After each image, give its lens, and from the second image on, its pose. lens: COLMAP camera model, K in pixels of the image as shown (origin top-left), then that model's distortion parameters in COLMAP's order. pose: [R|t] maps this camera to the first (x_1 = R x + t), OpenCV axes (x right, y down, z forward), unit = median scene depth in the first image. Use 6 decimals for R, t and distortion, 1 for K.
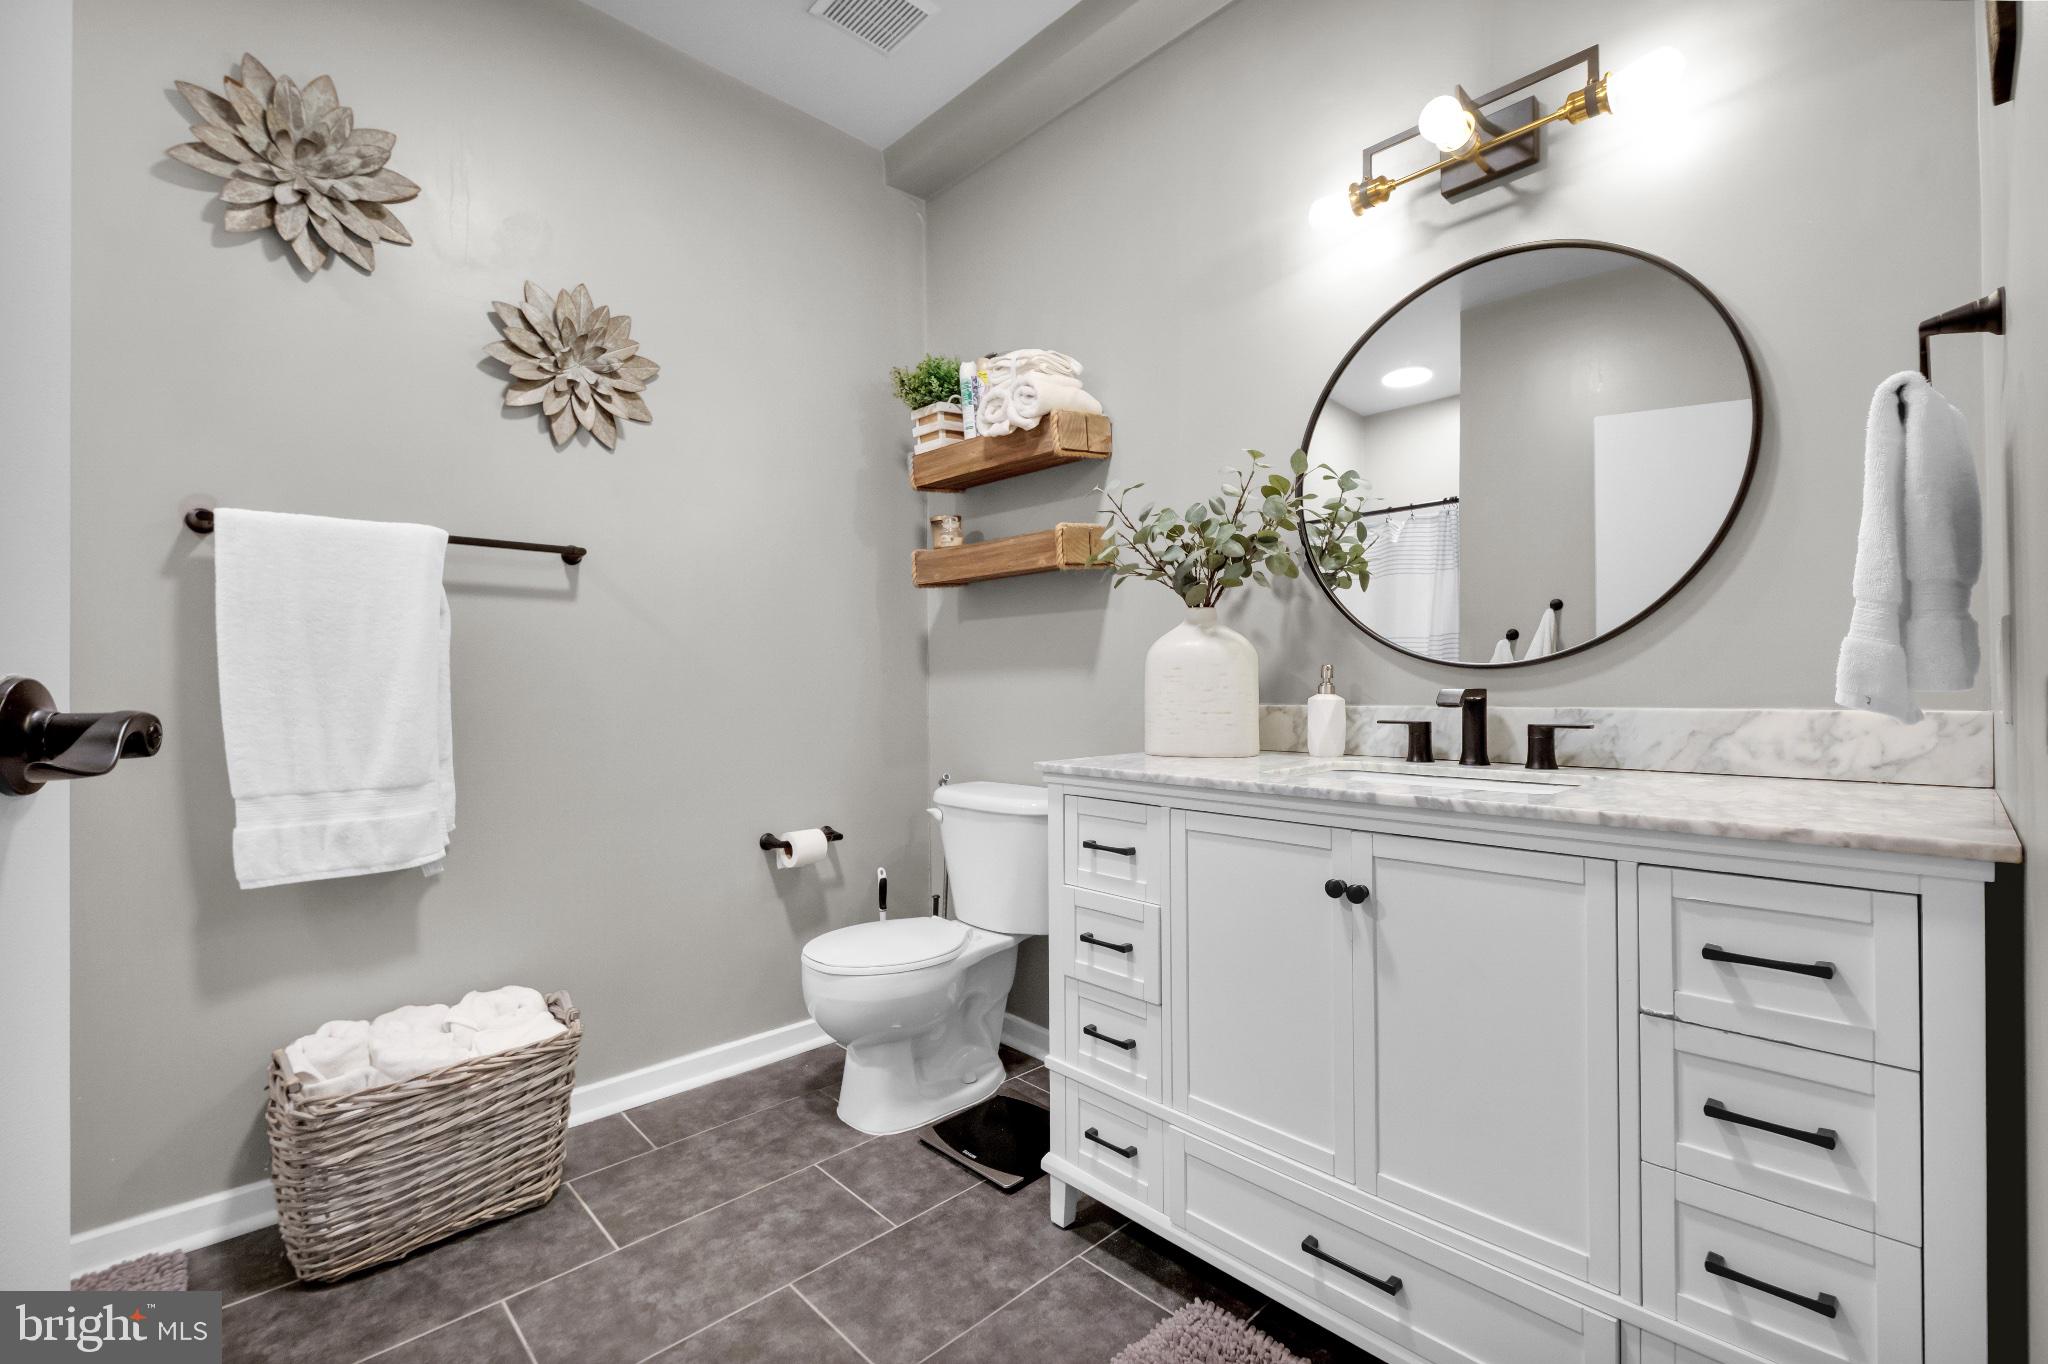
lens RADIAL K [[855.3, 0, 1046.4], [0, 855.3, 694.3], [0, 0, 1]] dist [-0.000897, -0.000132]
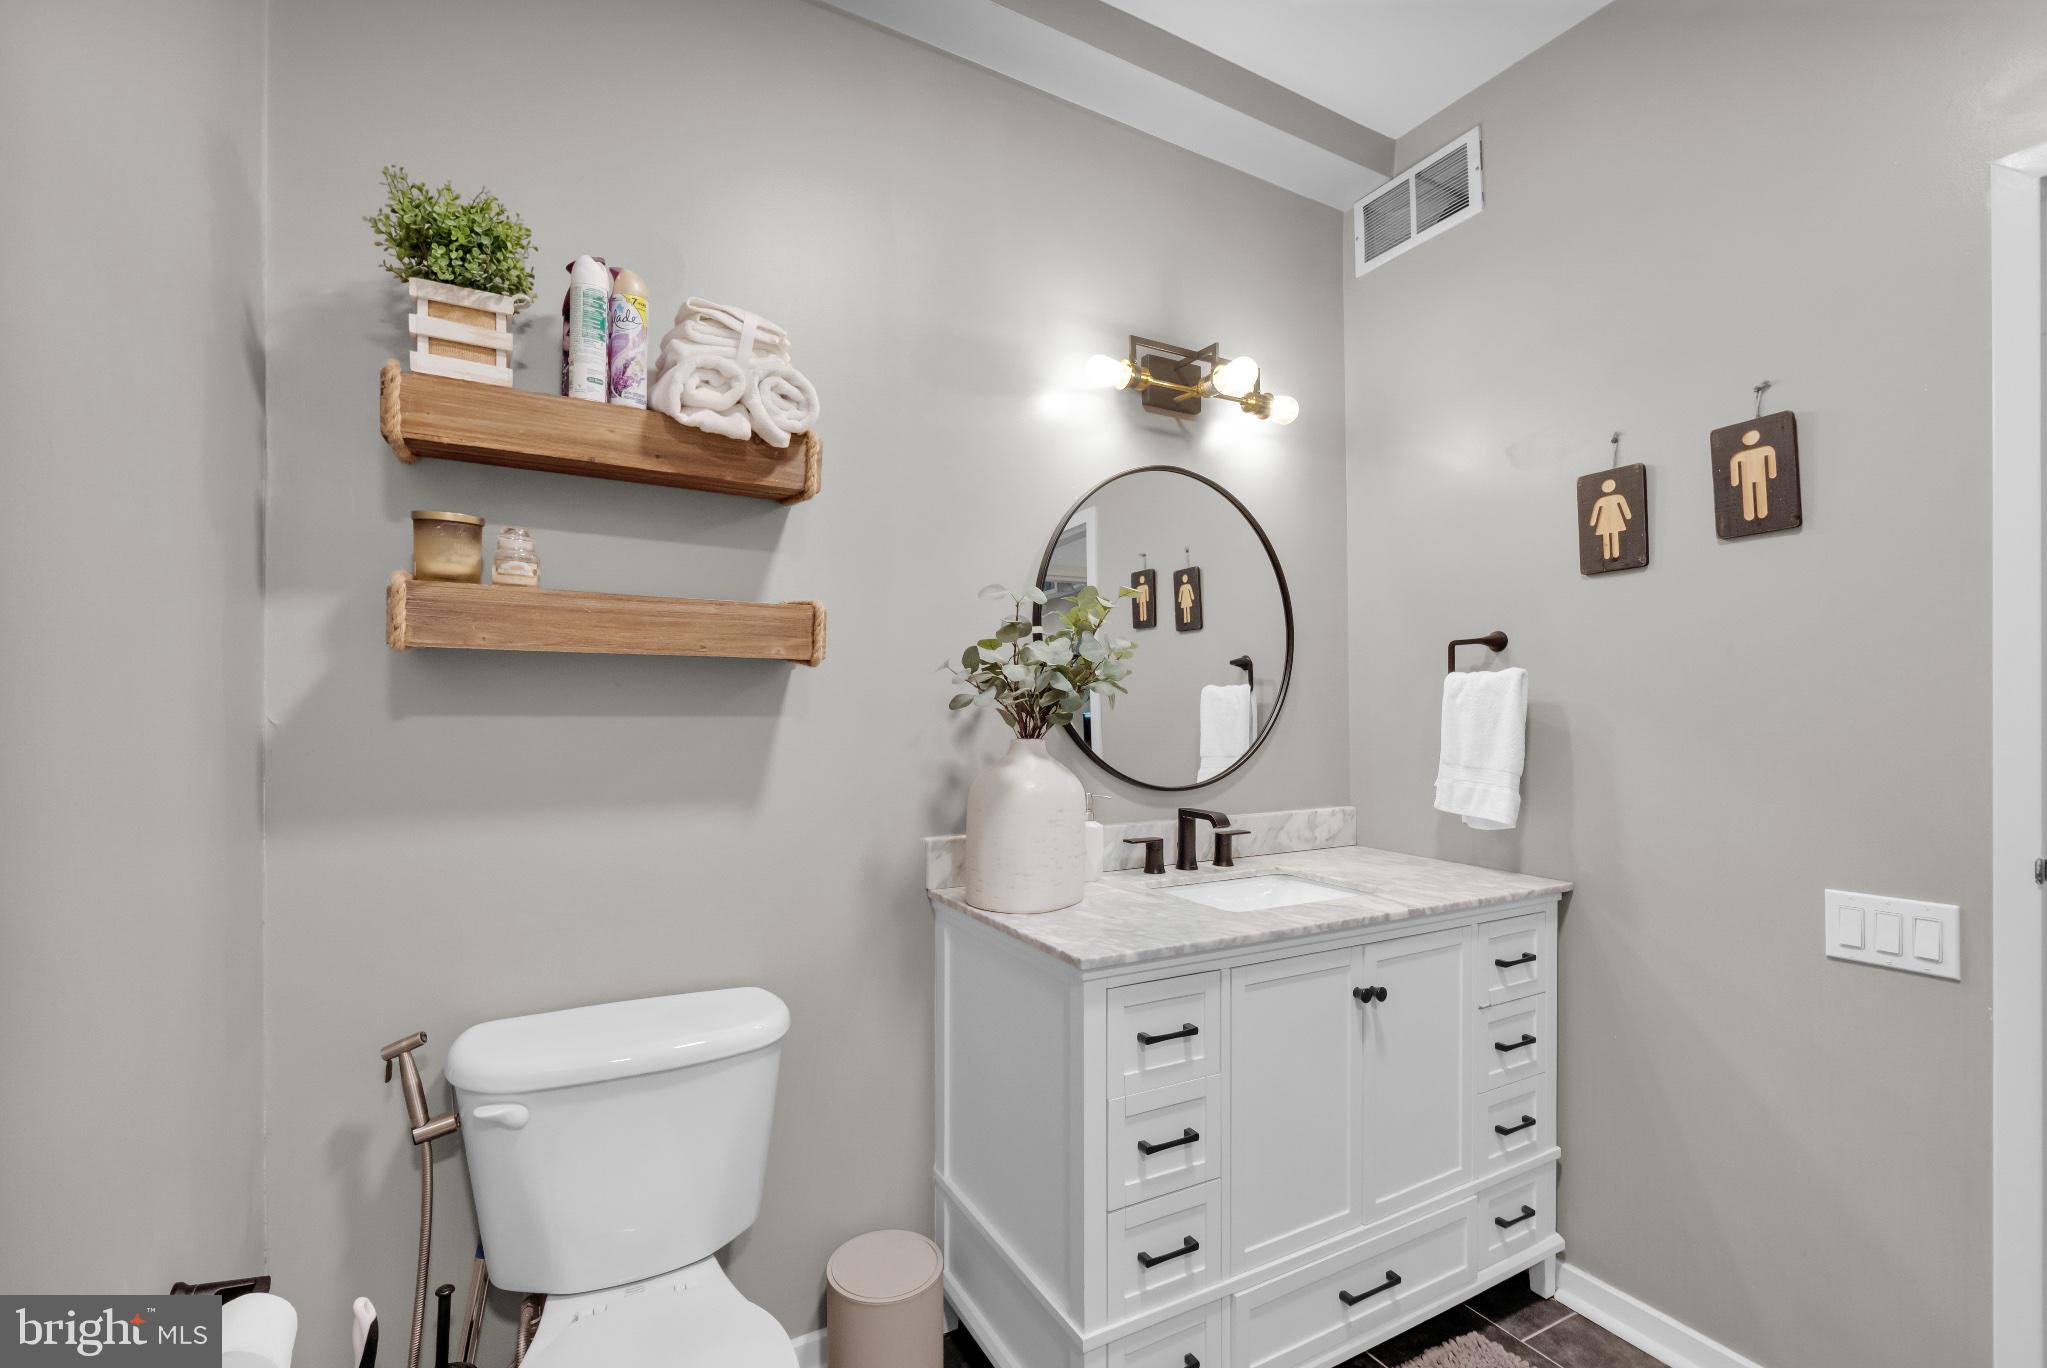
lens RADIAL K [[875.5, 0, 1027.9], [0, 875.5, 709.3], [0, 0, 1]] dist [-0.001272, -0.000119]
pose [[0.288062, 0.011573, 0.957542, -0.692484], [0.004344, 0.999901, -0.013392, -0.117758], [-0.957602, 0.008017, 0.287984, 0.732099]]
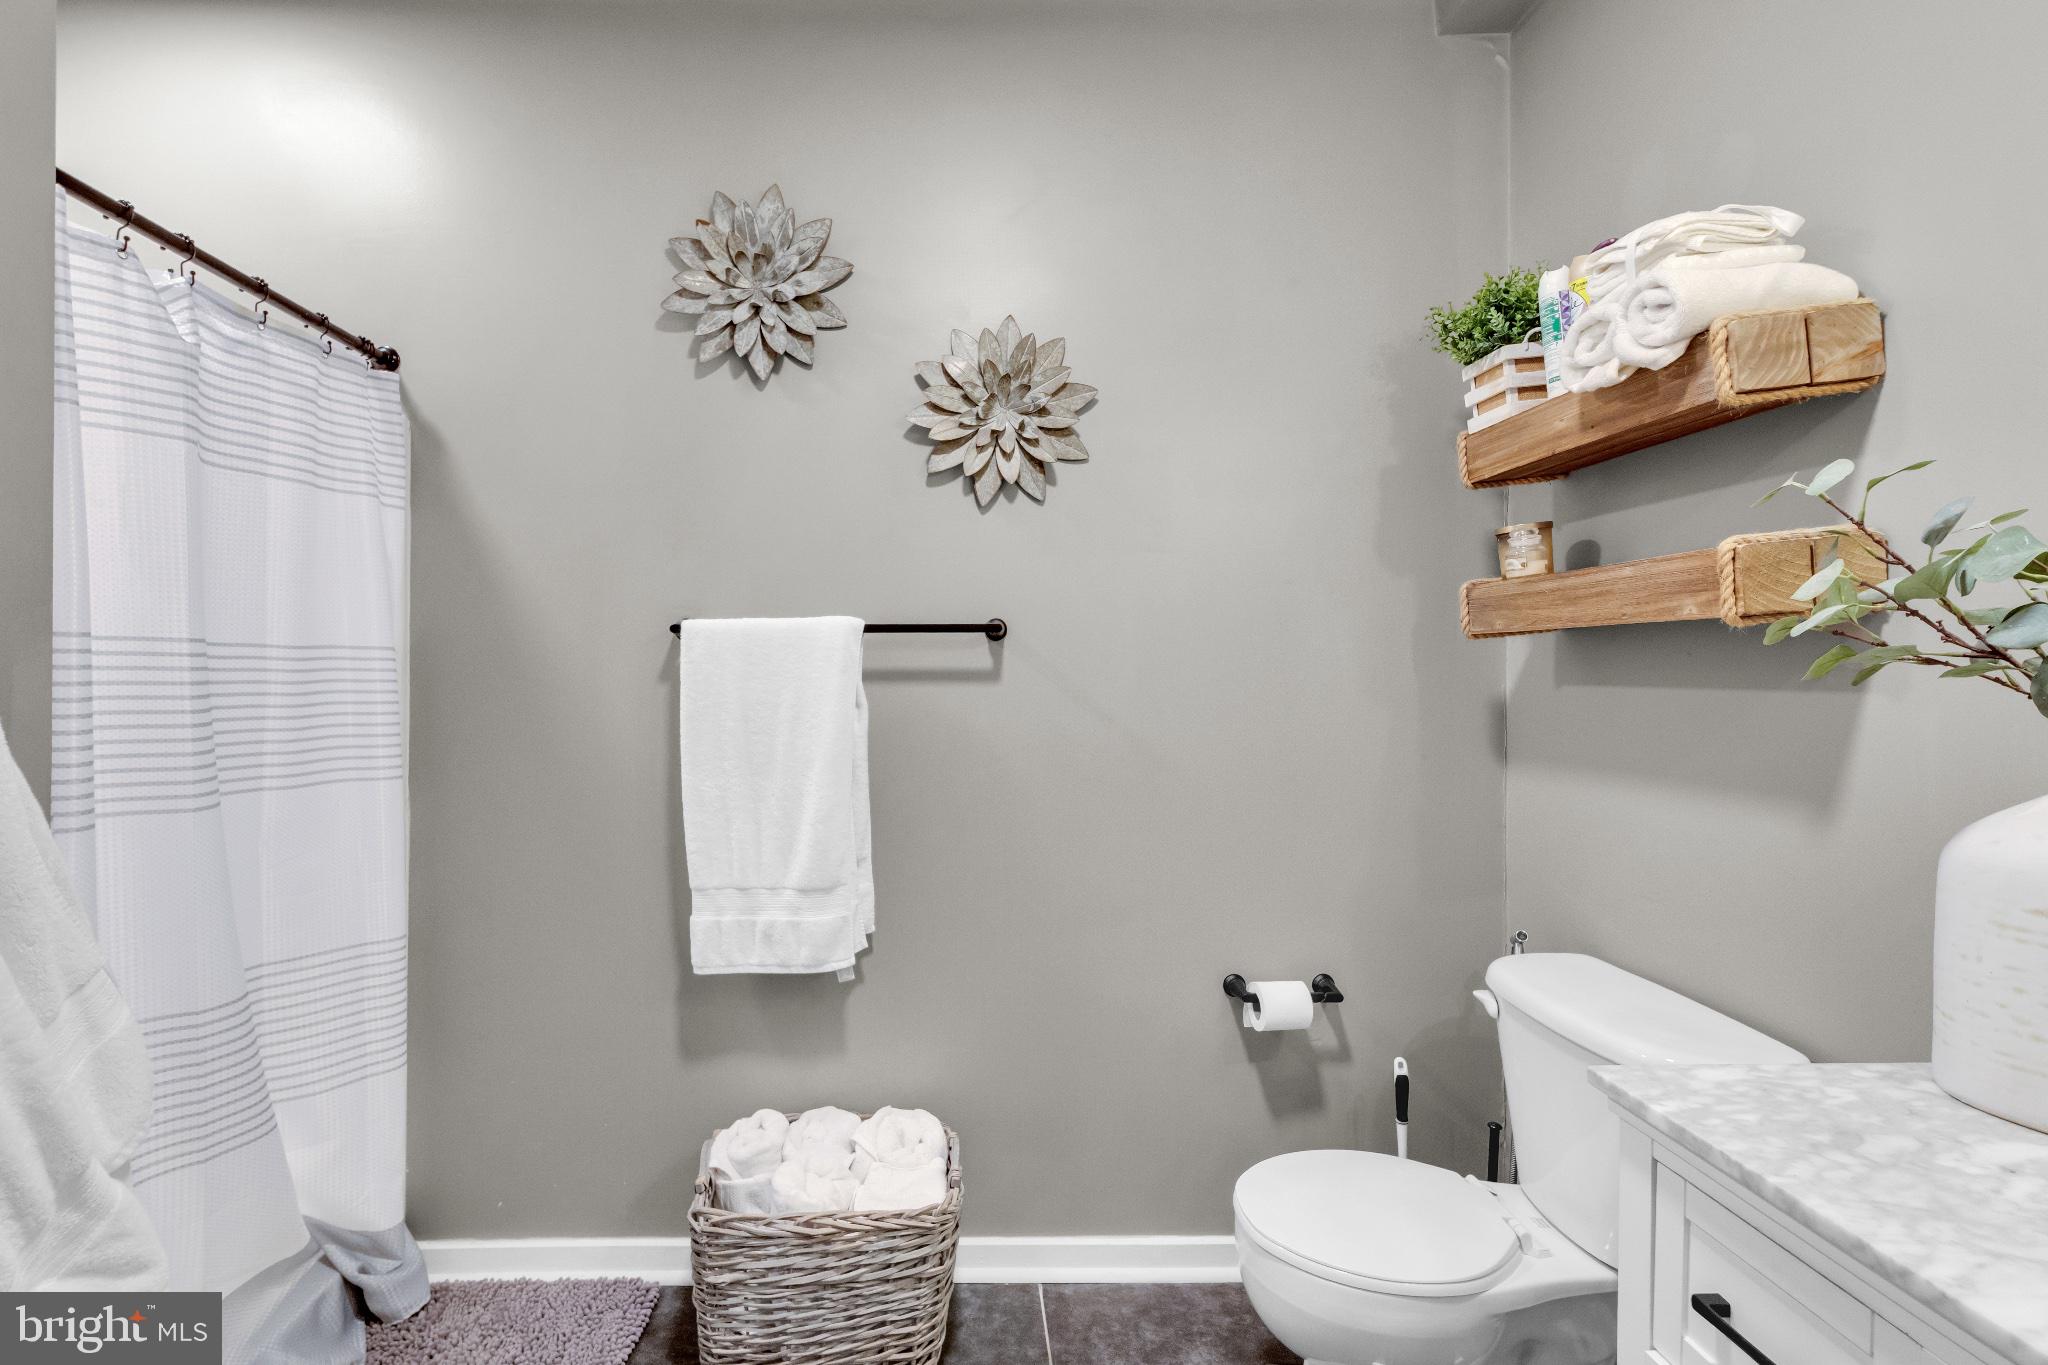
lens RADIAL K [[925.4, 0, 969.0], [0, 925.4, 674.4], [0, 0, 1]] dist [0.002205, -0.000182]
pose [[0.717558, 0.015728, -0.696321, 0.088482], [-0.019680, 0.999804, 0.002302, -0.126235], [0.696220, 0.012052, 0.717727, 0.323119]]
